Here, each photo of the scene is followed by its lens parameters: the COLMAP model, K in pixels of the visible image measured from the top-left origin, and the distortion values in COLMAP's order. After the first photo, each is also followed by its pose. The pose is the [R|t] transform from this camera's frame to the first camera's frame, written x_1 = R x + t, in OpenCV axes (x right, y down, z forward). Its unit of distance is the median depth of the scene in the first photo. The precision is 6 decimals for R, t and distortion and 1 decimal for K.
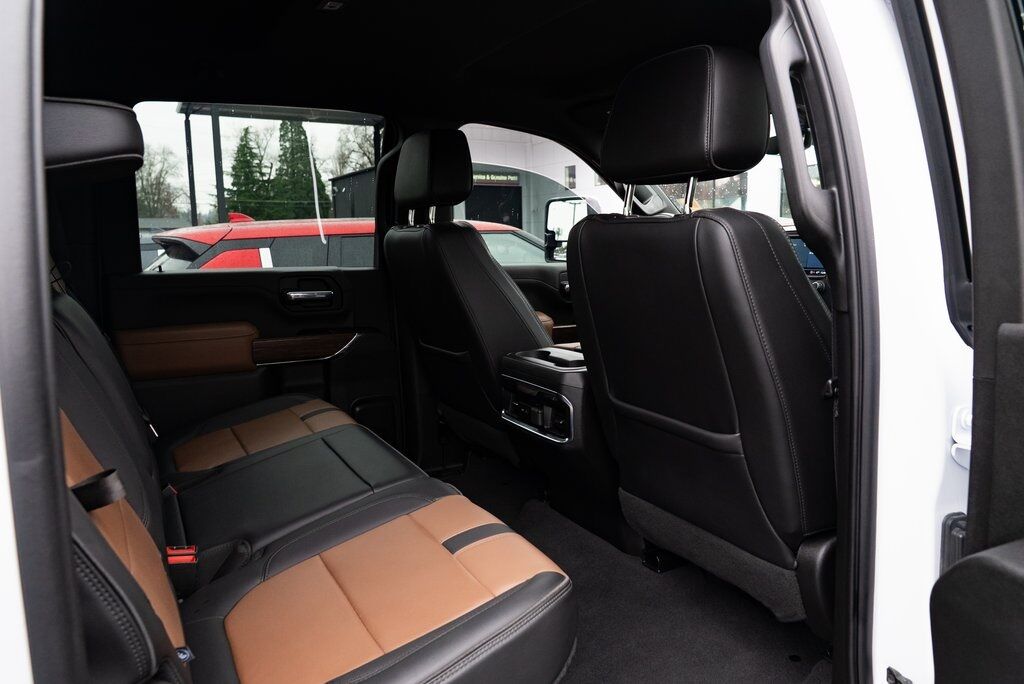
lens RADIAL K [[710.1, 0, 521.7], [0, 710.1, 345.5], [0, 0, 1]] dist [-0.029969, 0.018297]
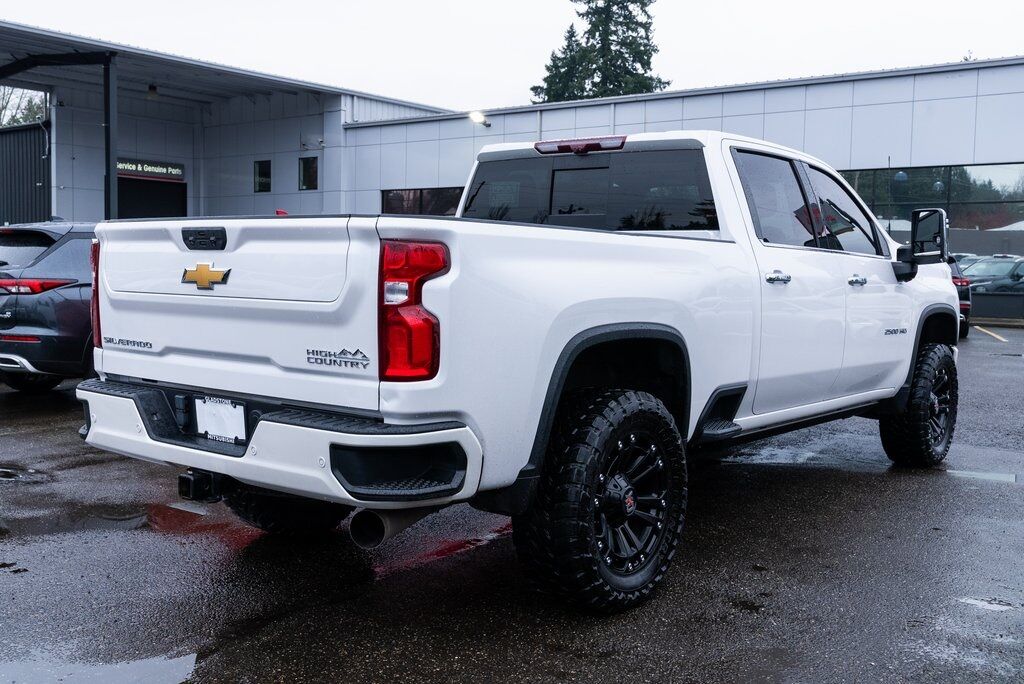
lens RADIAL K [[1044.9, 0, 510.7], [0, 1044.9, 339.2], [0, 0, 1]] dist [-0.005231, 0.000000]
pose [[0.929897, 0.013924, 0.367556, -0.094136], [0.015481, 0.996916, -0.076931, 0.020700], [-0.367493, 0.077228, 0.926814, -0.094051]]
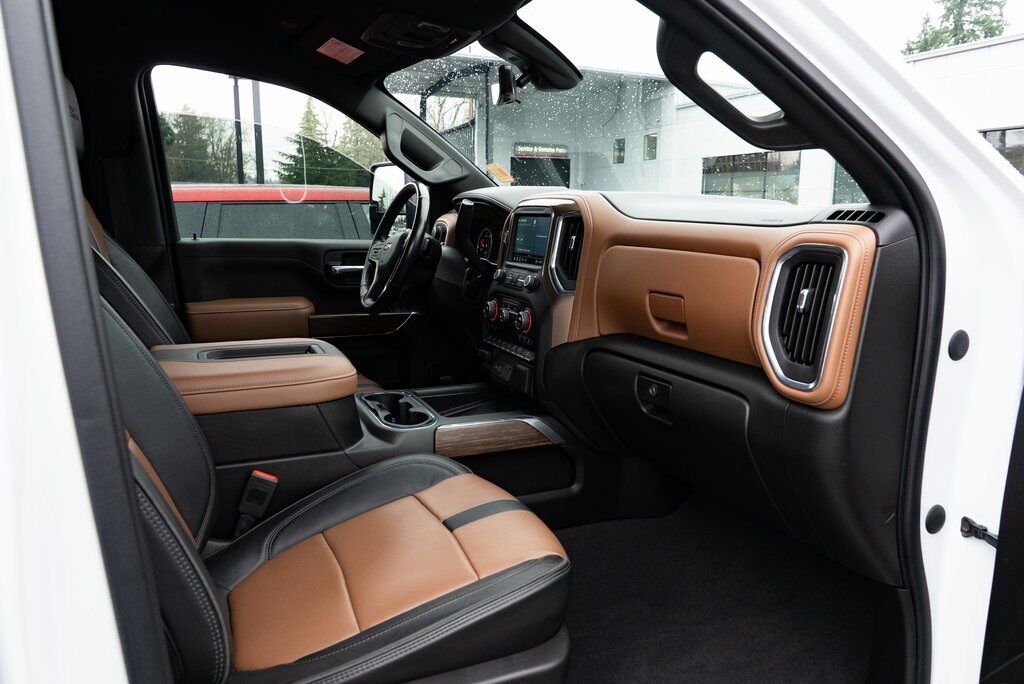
lens RADIAL K [[710.1, 0, 517.8], [0, 710.1, 340.7], [0, 0, 1]] dist [-0.029969, 0.018297]
pose [[0.995496, 0.043732, -0.084113, 0.024957], [-0.041188, 0.998647, 0.031741, -0.002344], [0.085387, -0.028134, 0.995951, 0.013288]]
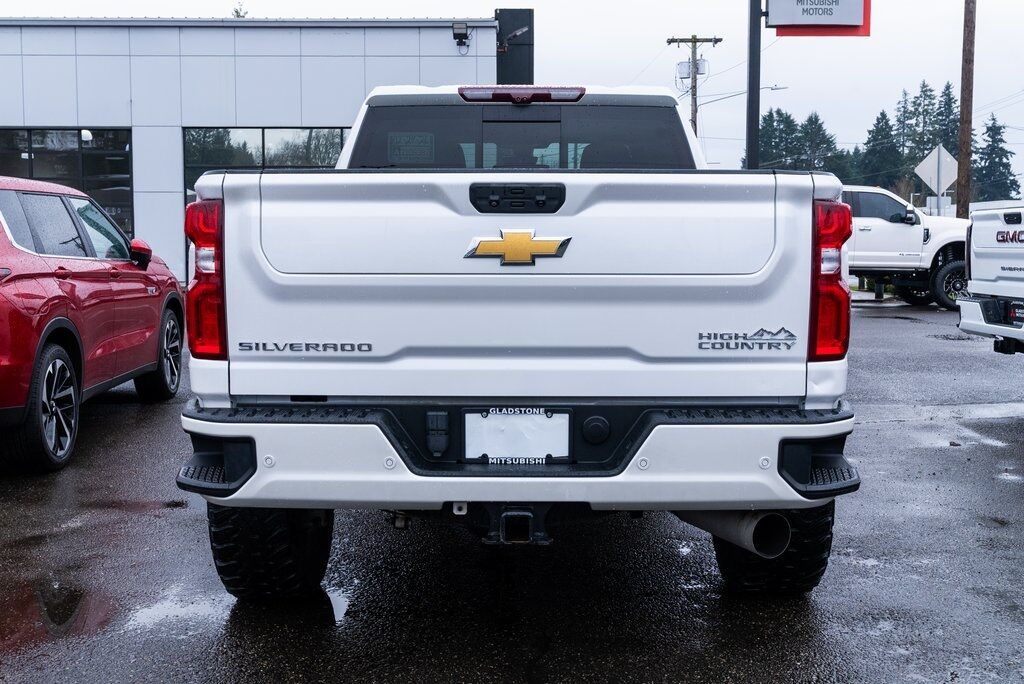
lens RADIAL K [[1181.5, 0, 512.6], [0, 1181.5, 345.2], [0, 0, 1]] dist [0.007774, 0.000000]
pose [[0.516919, -0.050543, 0.854541, -0.872055], [0.114507, 0.993367, -0.010512, -0.055716], [-0.848341, 0.103285, 0.519278, 0.626832]]
